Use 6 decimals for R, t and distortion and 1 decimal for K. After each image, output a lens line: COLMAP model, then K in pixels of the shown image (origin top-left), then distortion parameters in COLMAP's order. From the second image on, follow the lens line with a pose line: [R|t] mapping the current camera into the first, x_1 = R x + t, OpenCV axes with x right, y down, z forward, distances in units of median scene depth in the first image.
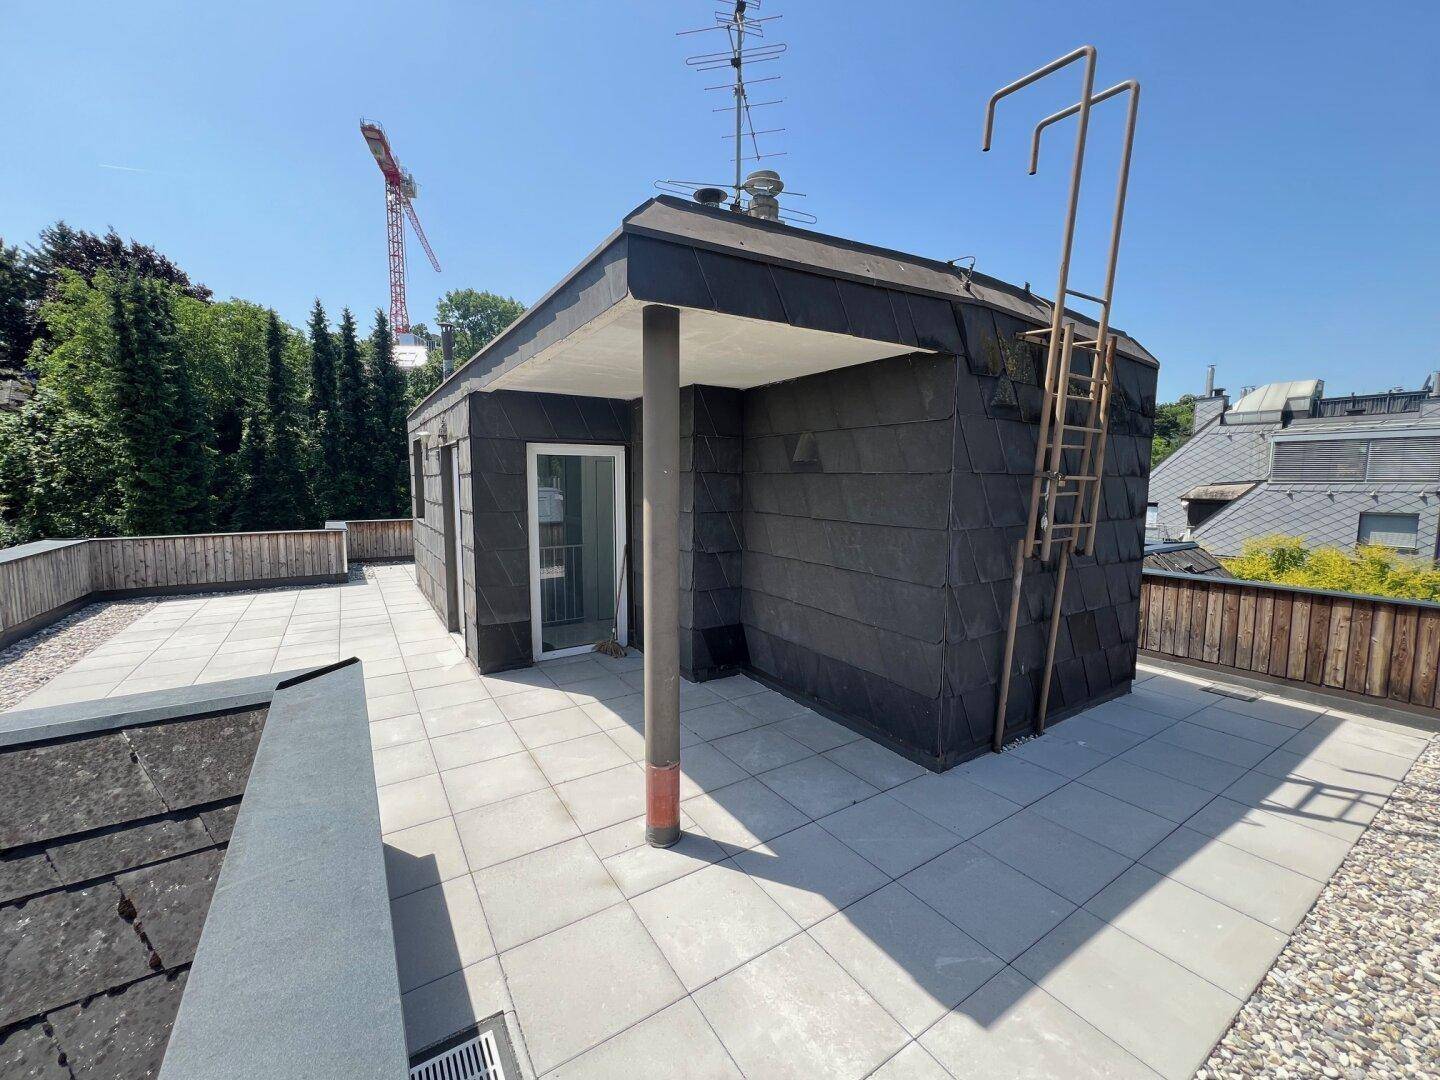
lens RADIAL K [[579.6, 0, 717.2], [0, 579.6, 534.9], [0, 0, 1]] dist [0.002442, 0.000222]
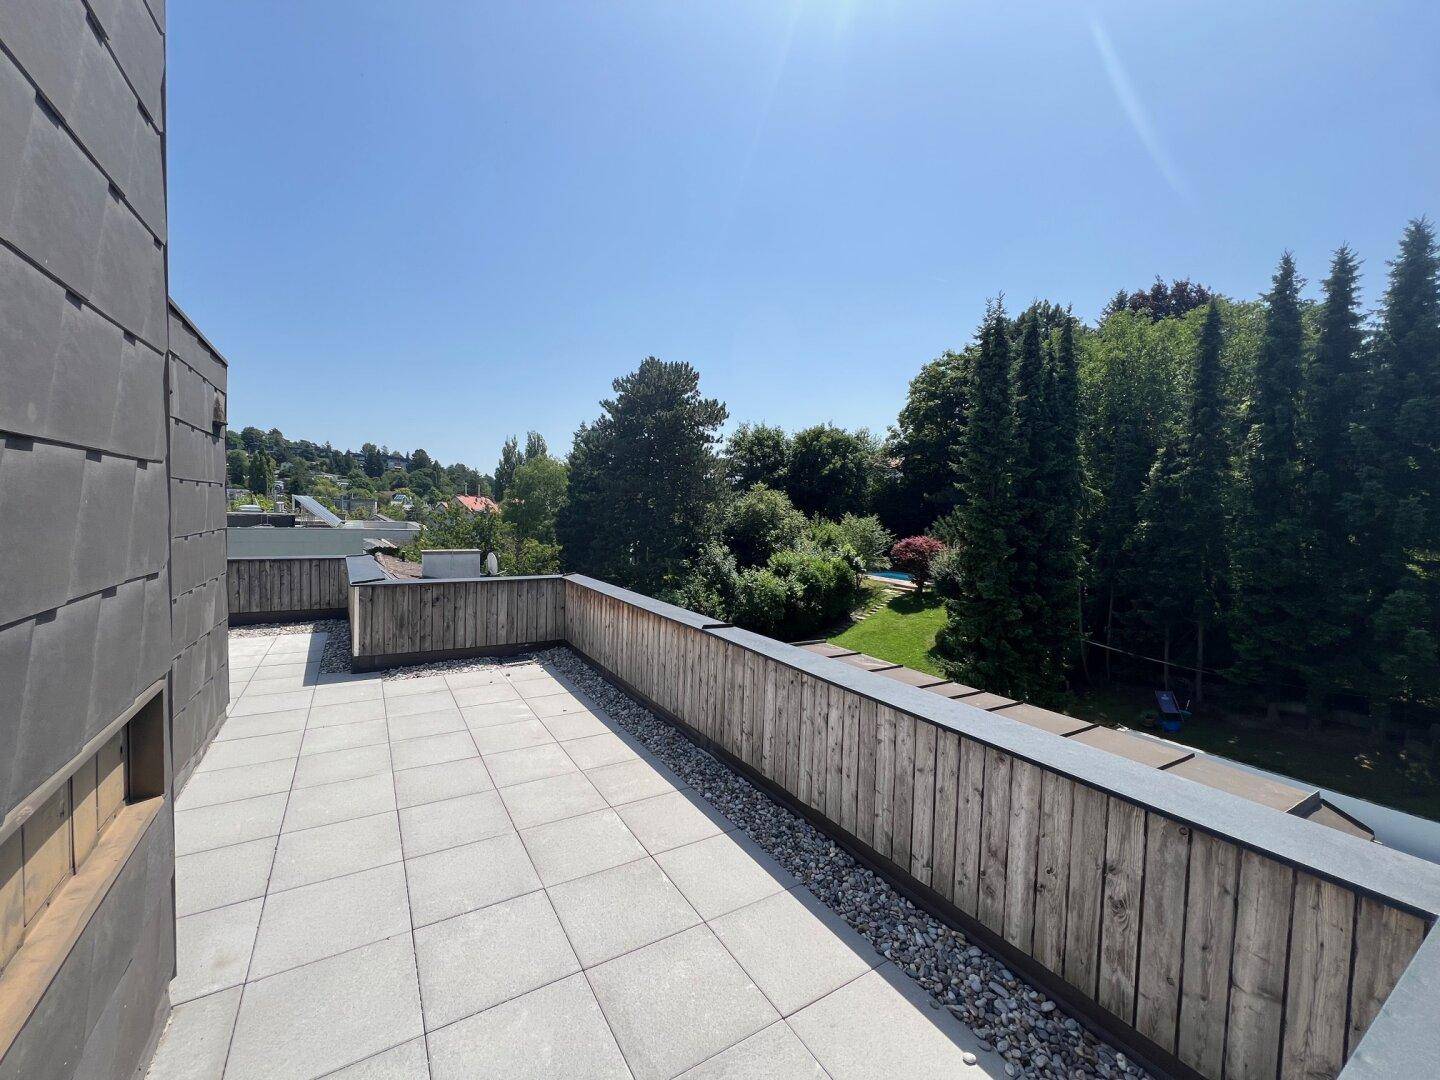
lens RADIAL K [[579.6, 0, 718.2], [0, 579.6, 539.8], [0, 0, 1]] dist [0.002442, 0.000222]
pose [[-0.017916, 0.046682, -0.998749, -0.014514], [-0.129440, 0.990395, 0.048613, -0.039310], [0.991425, 0.130149, -0.011701, 0.422568]]
